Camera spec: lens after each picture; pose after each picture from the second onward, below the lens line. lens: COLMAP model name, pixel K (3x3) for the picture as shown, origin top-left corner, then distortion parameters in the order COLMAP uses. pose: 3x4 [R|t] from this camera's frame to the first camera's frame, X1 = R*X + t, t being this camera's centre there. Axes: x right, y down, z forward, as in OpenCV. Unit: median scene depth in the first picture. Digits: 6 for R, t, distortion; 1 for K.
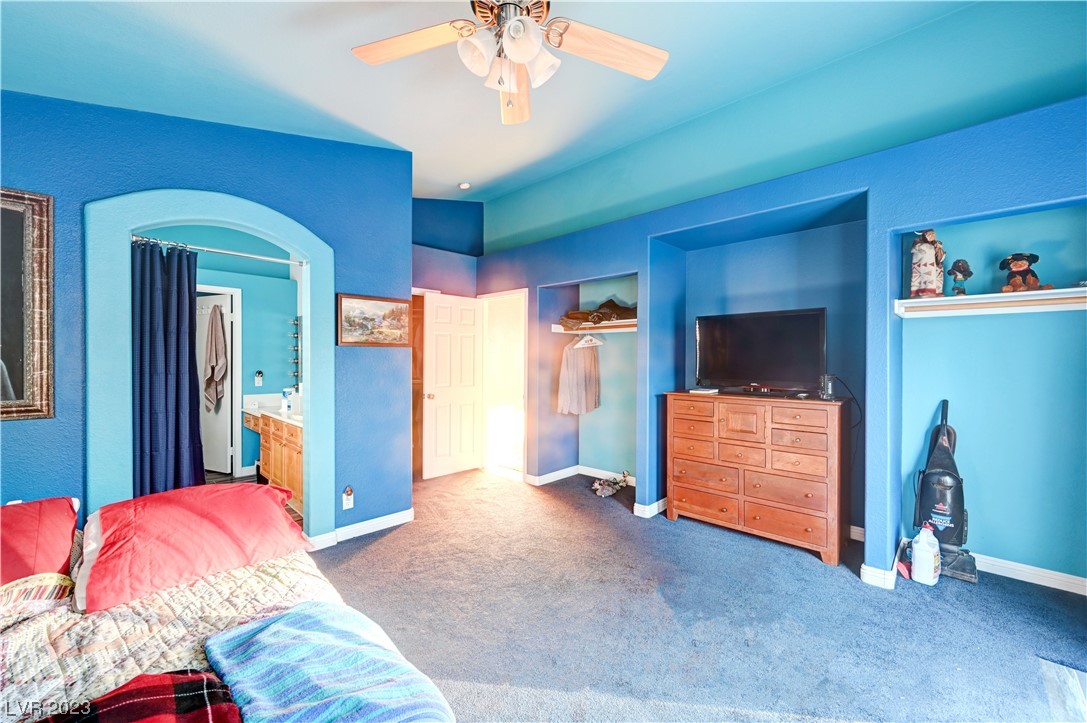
lens RADIAL K [[433.5, 0, 540.6], [0, 433.5, 361.9], [0, 0, 1]] dist [0.001580, 0.000518]
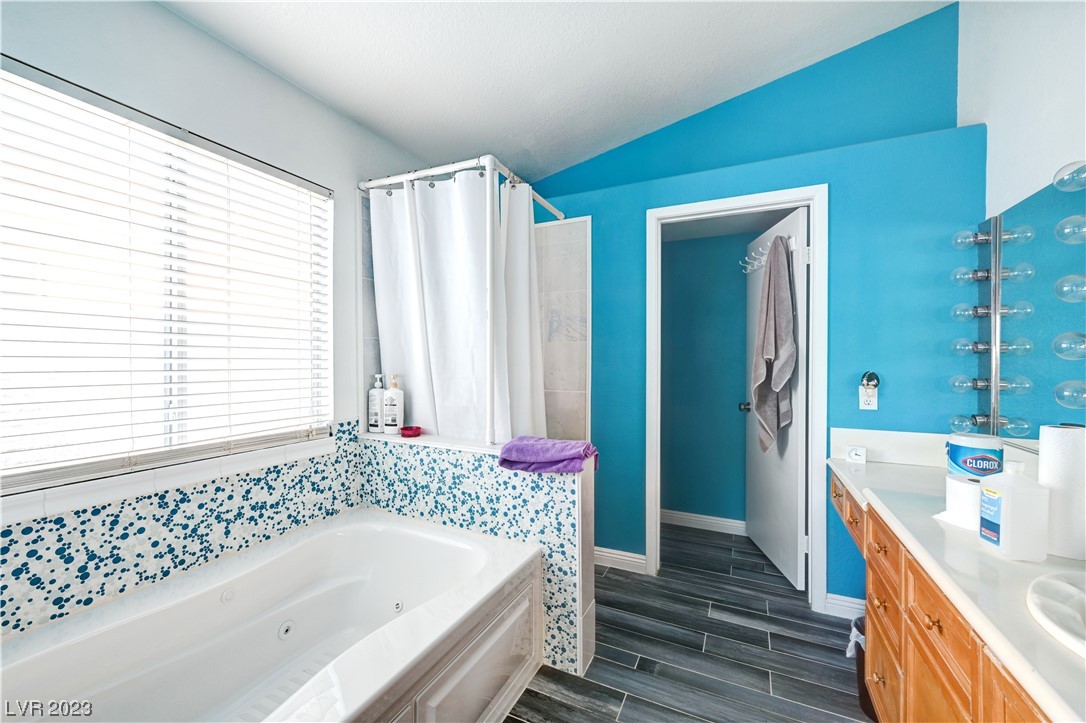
lens RADIAL K [[433.1, 0, 540.1], [0, 433.1, 361.9], [0, 0, 1]] dist [0.001580, 0.000518]
pose [[0.319598, 0.000641, -0.947553, -0.367276], [-0.009695, 0.999950, -0.002593, 0.014878], [0.947504, 0.010015, 0.319588, 0.585200]]
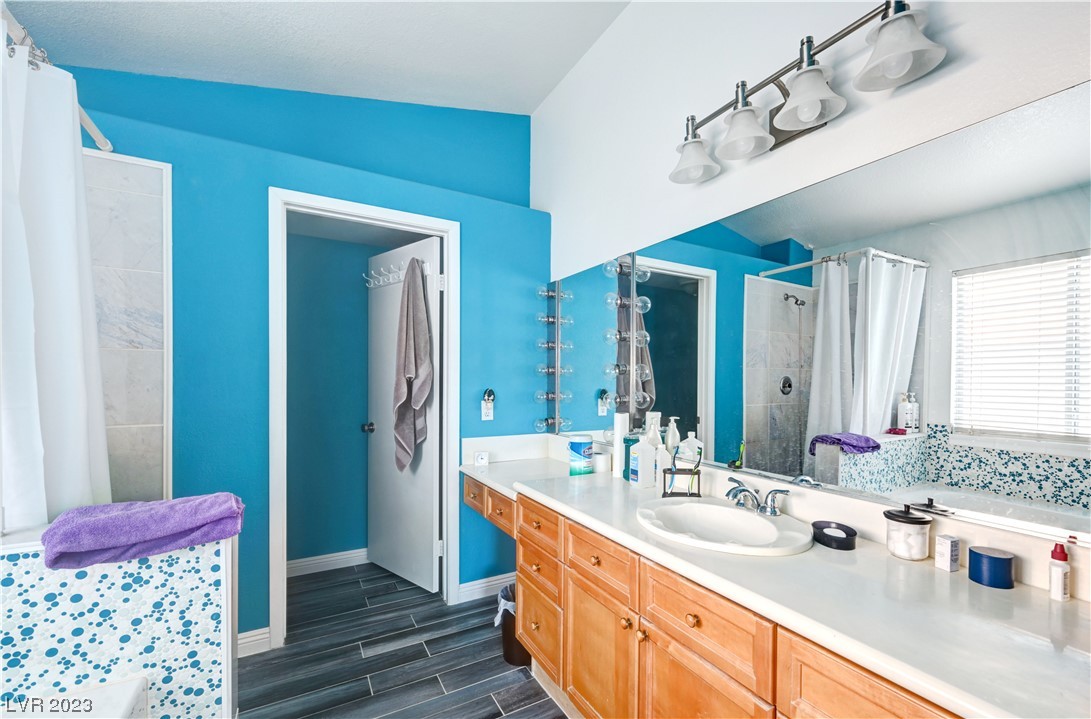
lens RADIAL K [[457.7, 0, 579.9], [0, 457.7, 384.8], [0, 0, 1]] dist [0.000930, 0.000466]
pose [[0.969009, 0.003303, -0.247003, -0.426850], [-0.003655, 0.999993, -0.000963, 0.015678], [0.246998, 0.001836, 0.969014, 0.528321]]
